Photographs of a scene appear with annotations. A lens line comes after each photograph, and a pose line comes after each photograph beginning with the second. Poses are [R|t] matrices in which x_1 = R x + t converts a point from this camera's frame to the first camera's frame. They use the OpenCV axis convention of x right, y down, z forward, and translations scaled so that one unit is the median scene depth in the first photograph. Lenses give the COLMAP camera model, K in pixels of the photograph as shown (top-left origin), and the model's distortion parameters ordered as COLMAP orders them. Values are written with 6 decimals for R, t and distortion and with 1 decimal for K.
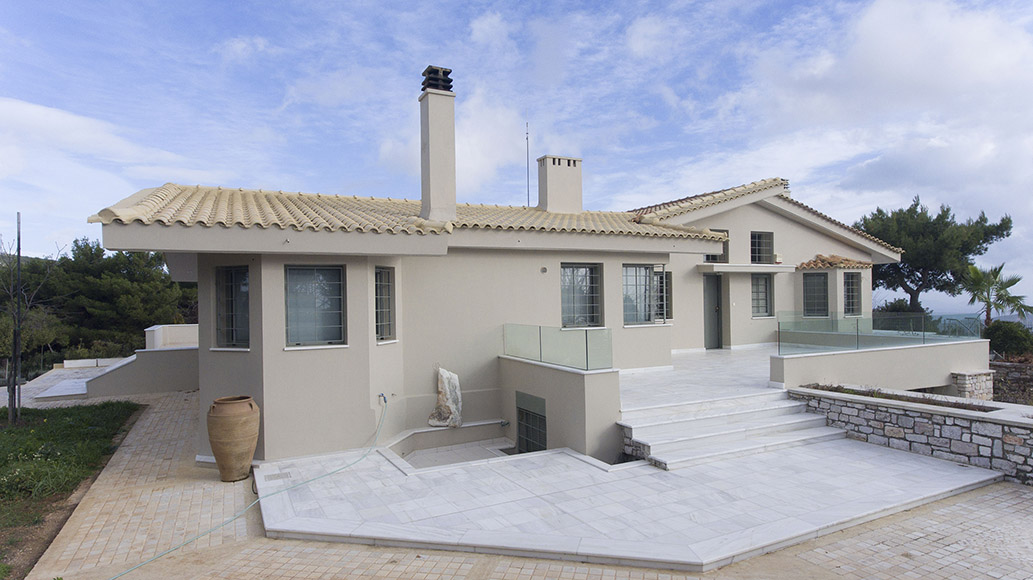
lens RADIAL K [[599.4, 0, 534.8], [0, 599.4, 305.0], [0, 0, 1]] dist [0.002767, -0.000091]
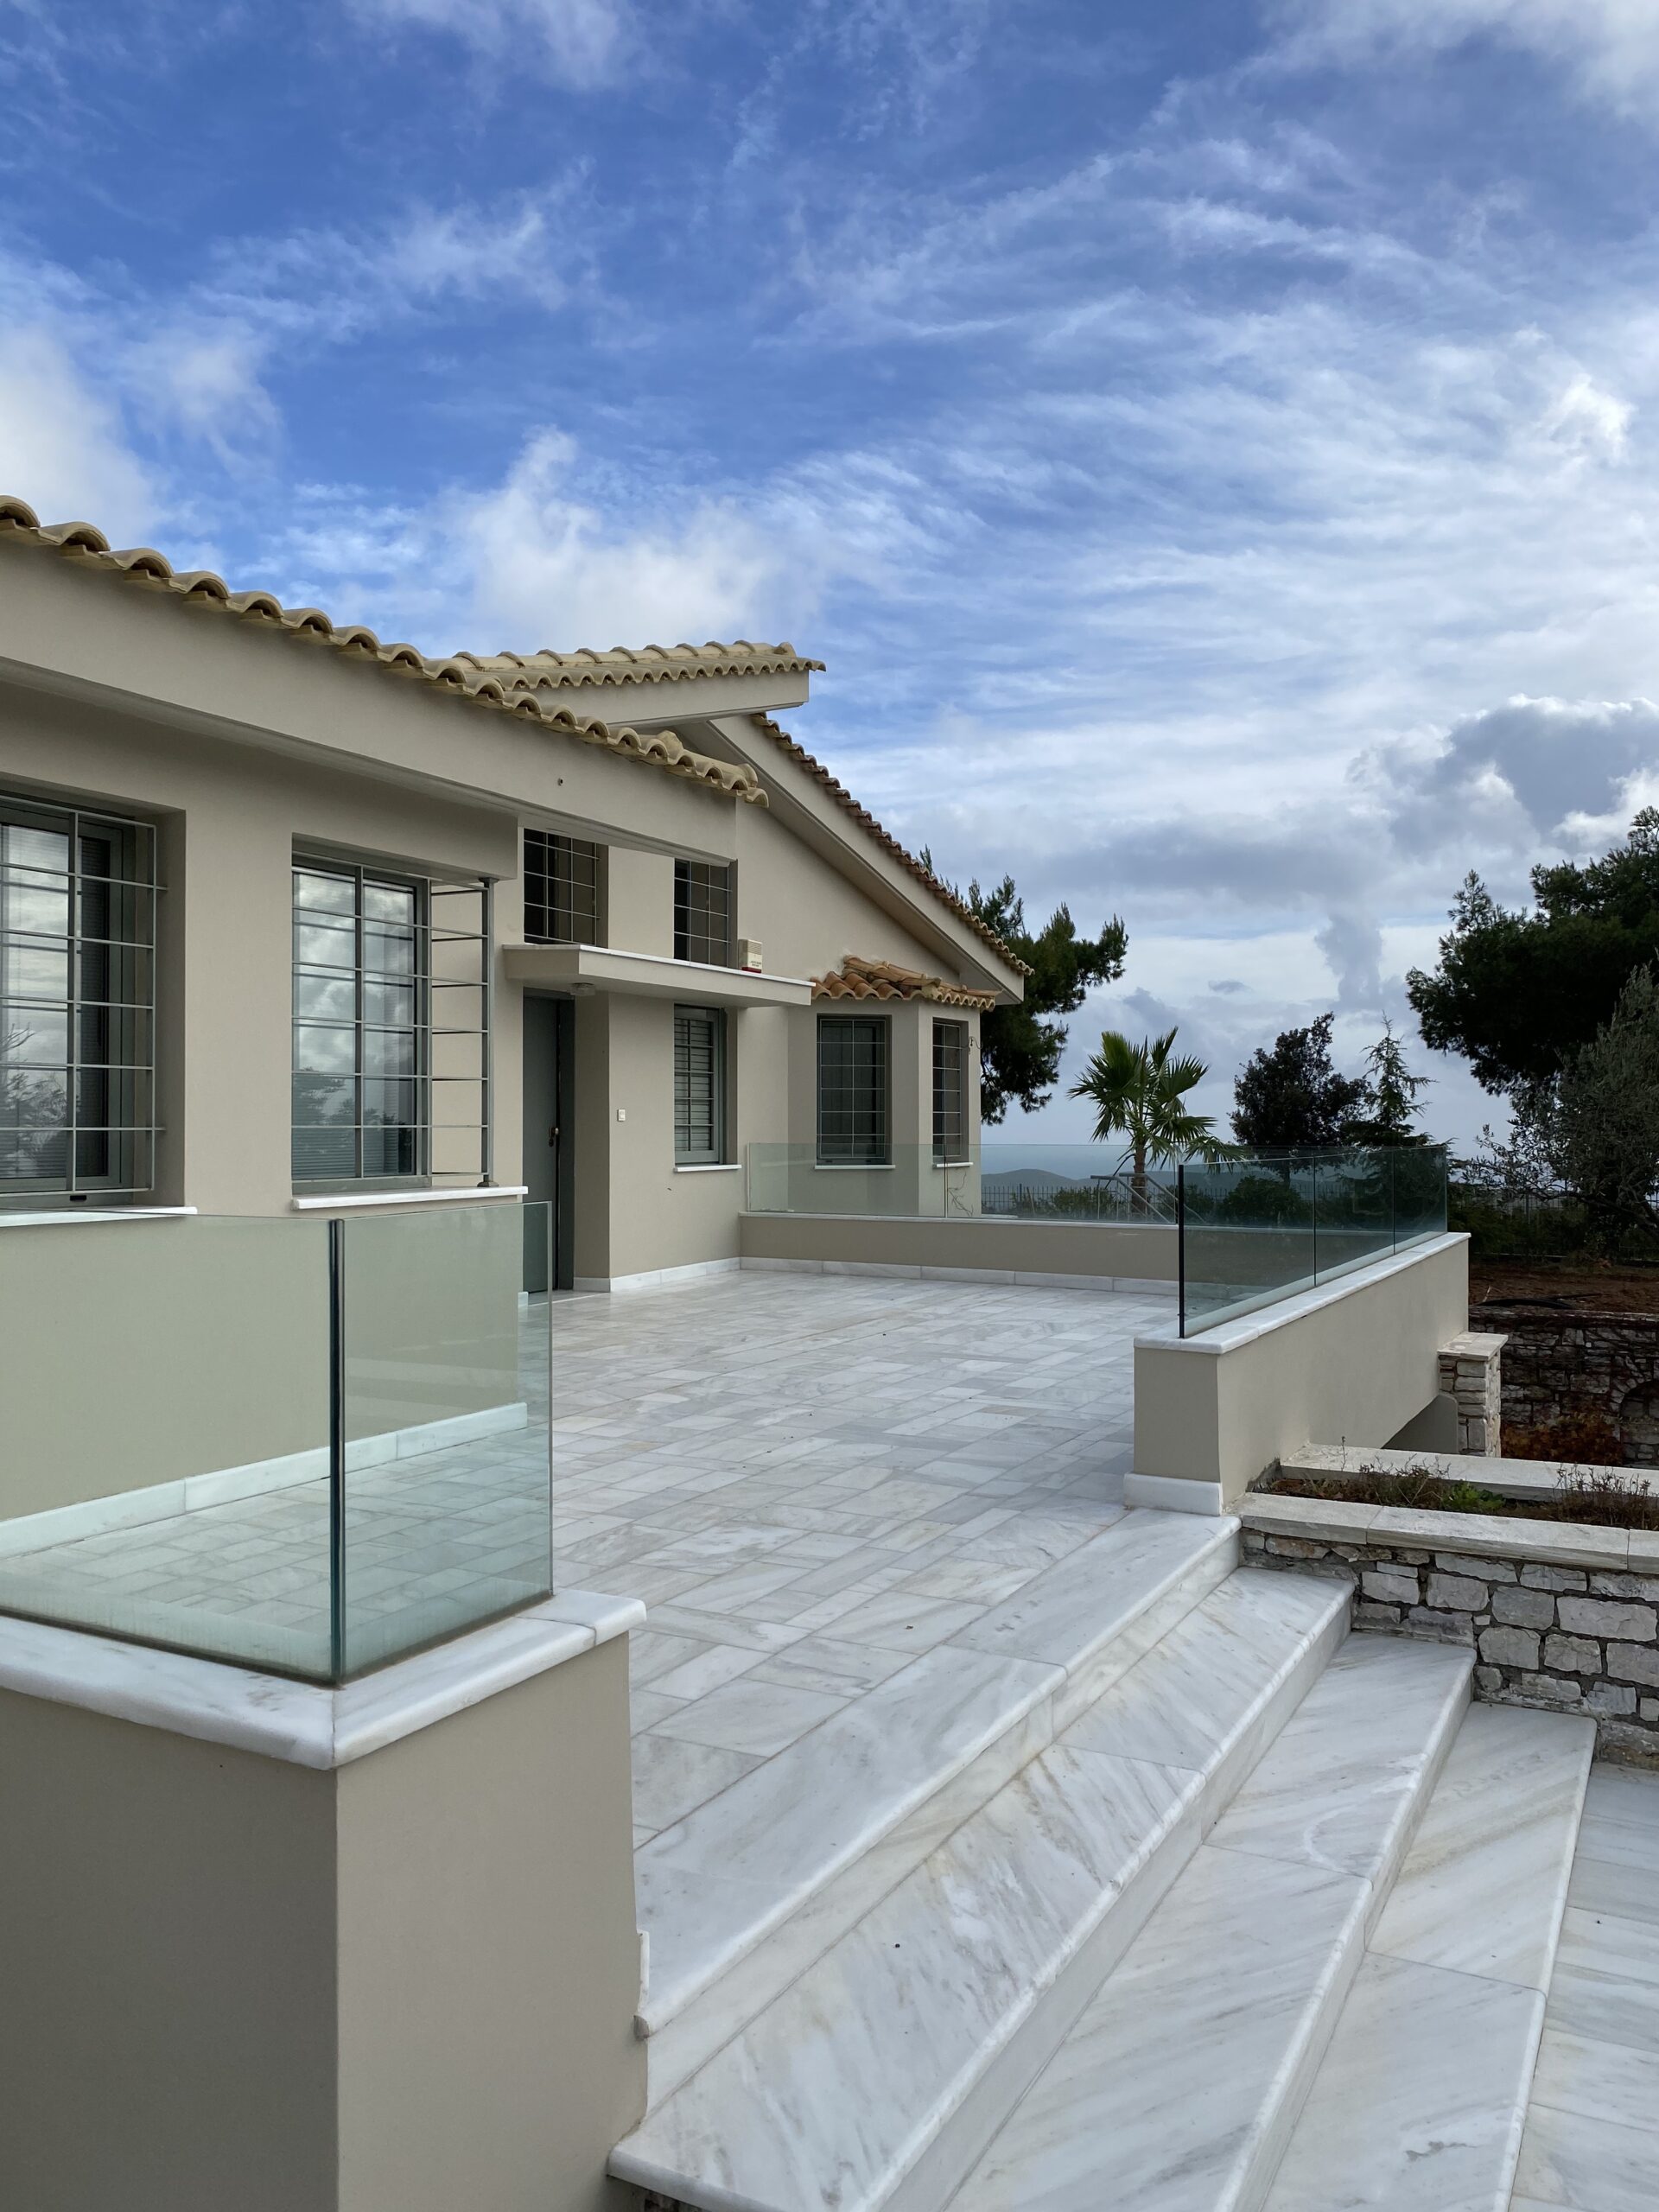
lens RADIAL K [[1660.7, 0, 819.5], [0, 1660.7, 1102.8], [0, 0, 1]] dist [0.037892, -0.050261]
pose [[0.826110, 0.022607, 0.563055, 0.005270], [-0.006030, 0.999492, -0.031283, 0.026817], [-0.563476, 0.022448, 0.825827, 0.657657]]
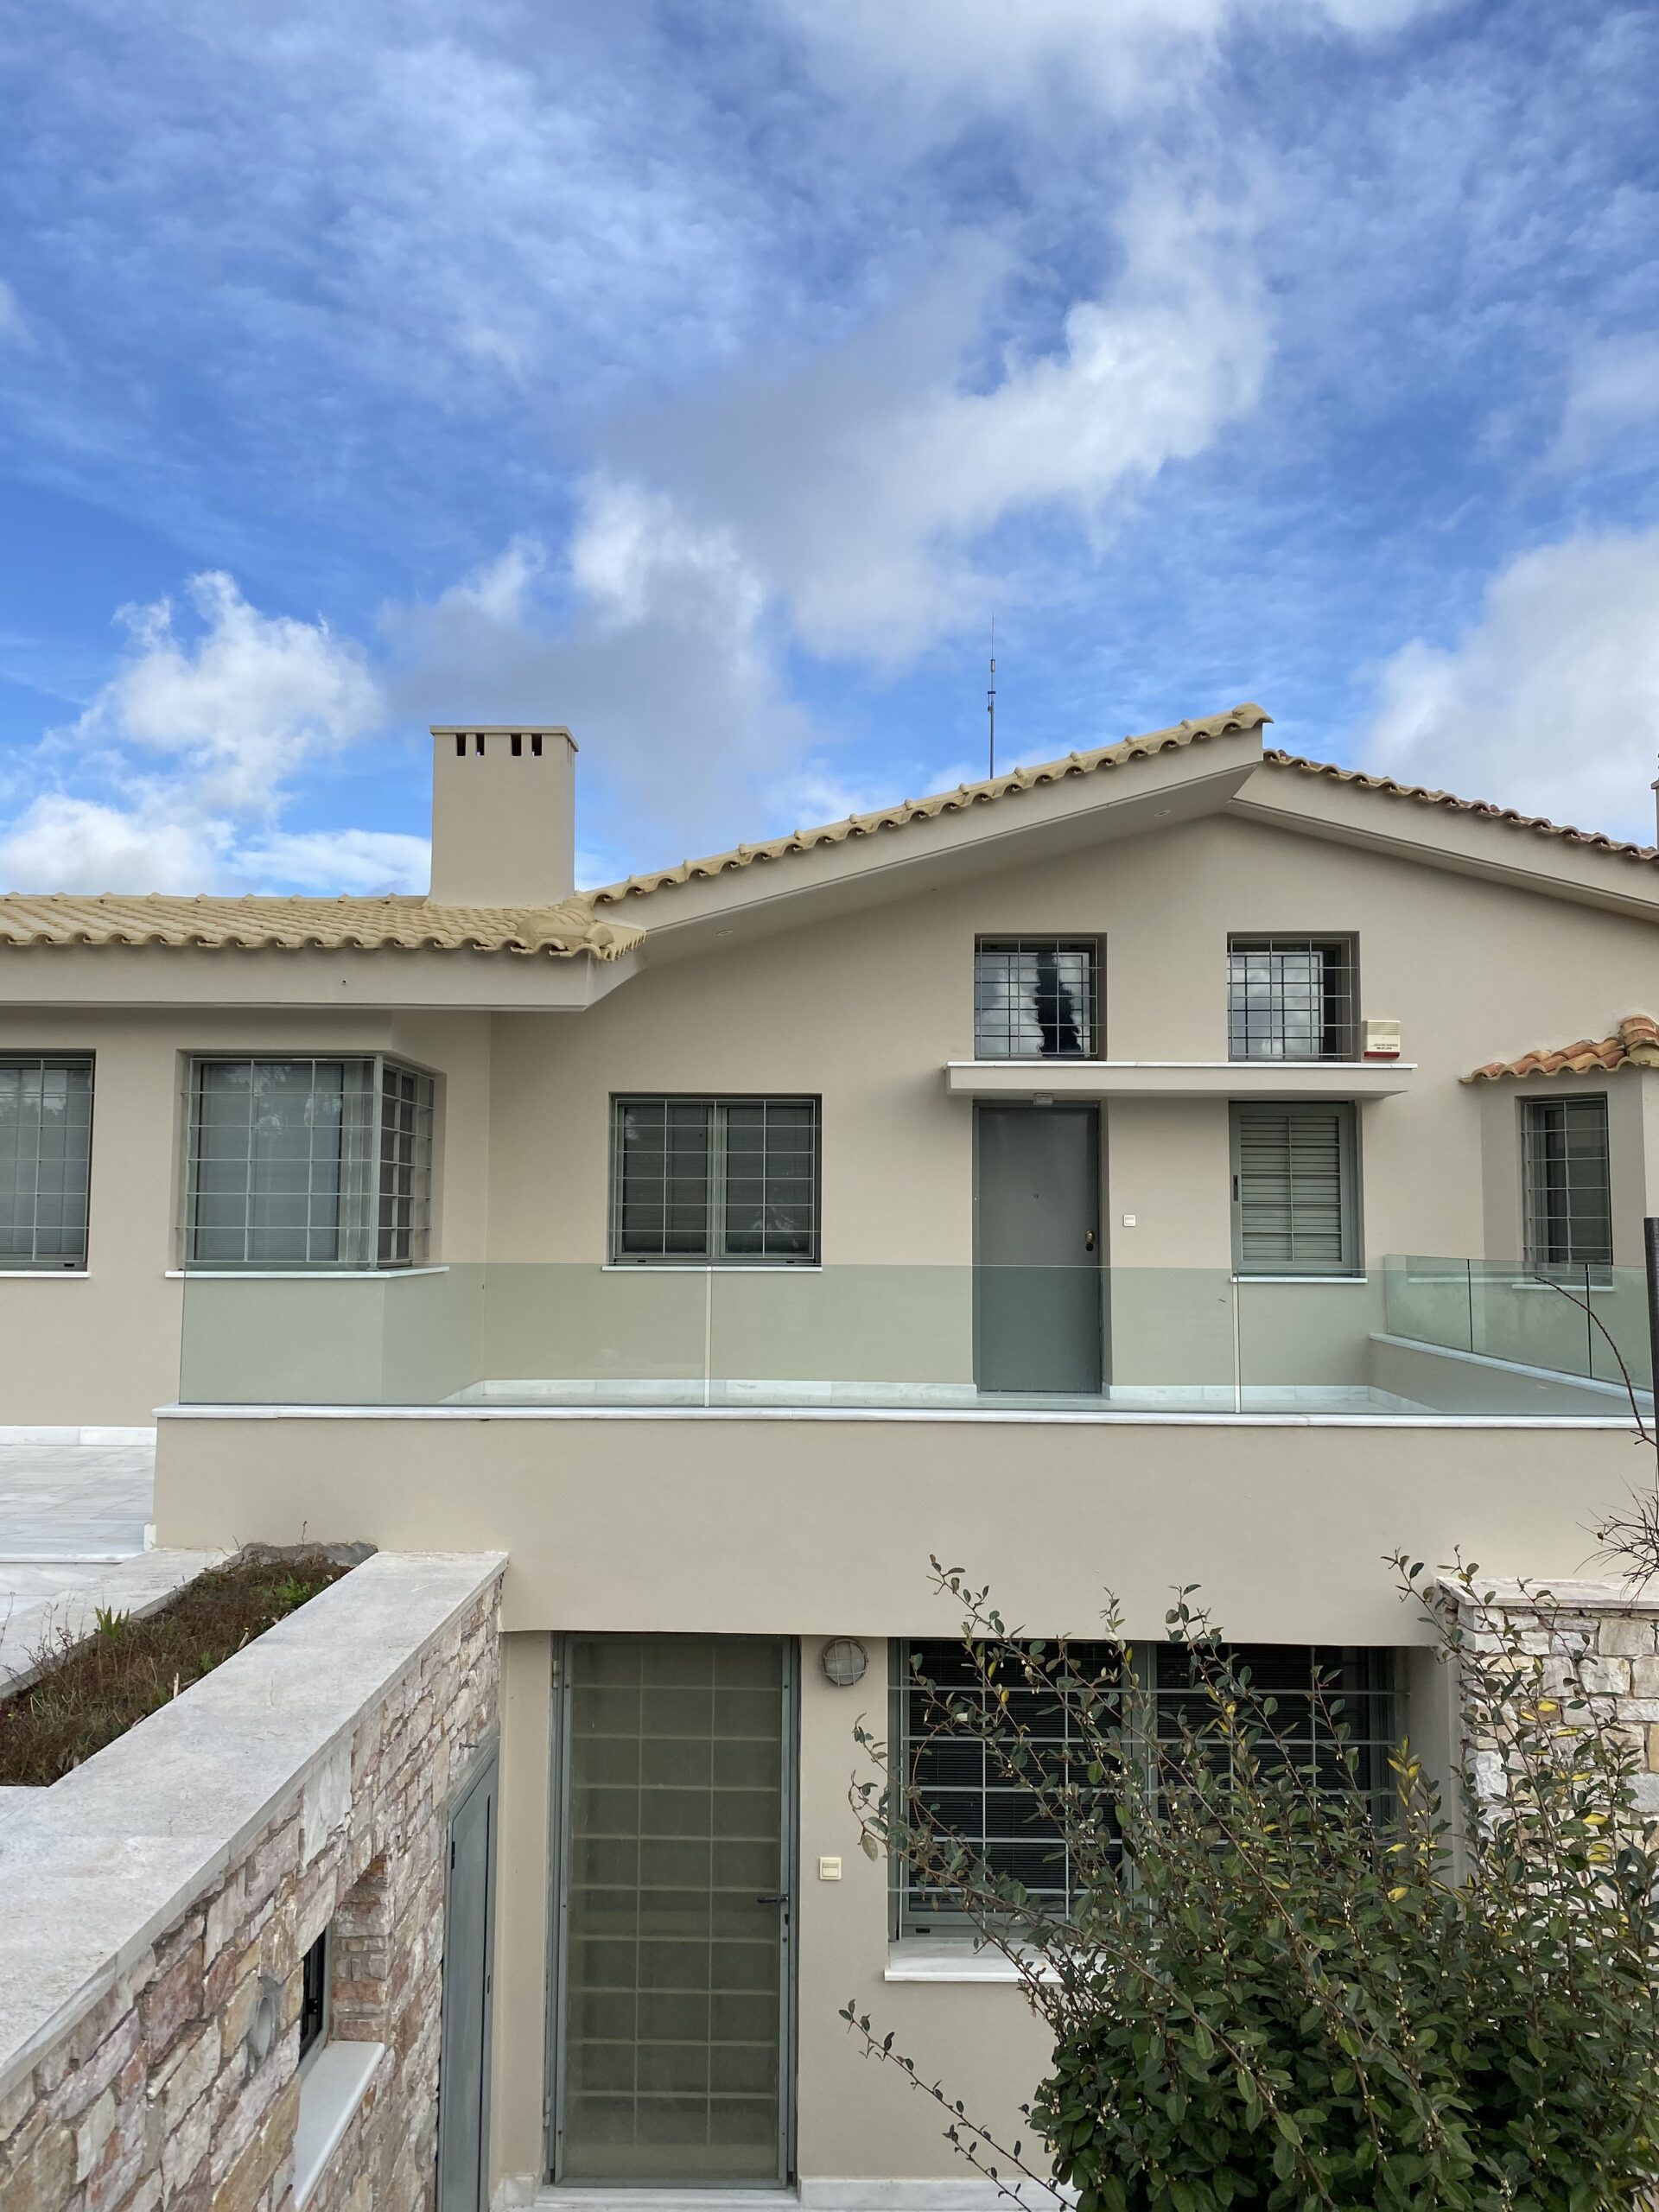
lens RADIAL K [[1660.7, 0, 823.5], [0, 1660.7, 1091.2], [0, 0, 1]] dist [0.037892, -0.050261]
pose [[0.874482, -0.018015, -0.484723, 1.002942], [-0.025671, 0.996191, -0.083336, 0.010733], [0.484378, 0.085319, 0.870689, 0.577909]]
